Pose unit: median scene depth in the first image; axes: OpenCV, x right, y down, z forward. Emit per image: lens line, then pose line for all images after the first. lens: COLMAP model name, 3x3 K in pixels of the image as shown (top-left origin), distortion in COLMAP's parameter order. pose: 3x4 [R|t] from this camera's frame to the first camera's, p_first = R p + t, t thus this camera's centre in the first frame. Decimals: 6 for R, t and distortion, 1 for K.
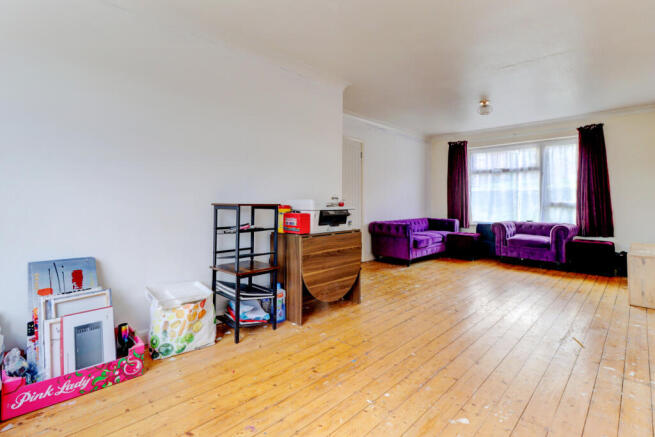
lens RADIAL K [[306.6, 0, 327.9], [0, 306.6, 202.8], [0, 0, 1]] dist [0.003020, 0.000412]
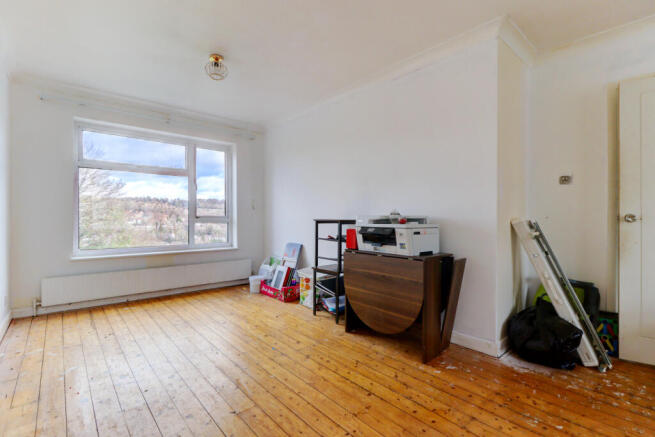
lens RADIAL K [[308.6, 0, 327.5], [0, 308.6, 218.5], [0, 0, 1]] dist [0.001022, 0.000036]
pose [[-0.078836, -0.001882, -0.996886, 0.688844], [-0.004568, 0.999988, -0.001527, -0.000452], [0.996877, 0.004434, -0.078844, 0.697186]]
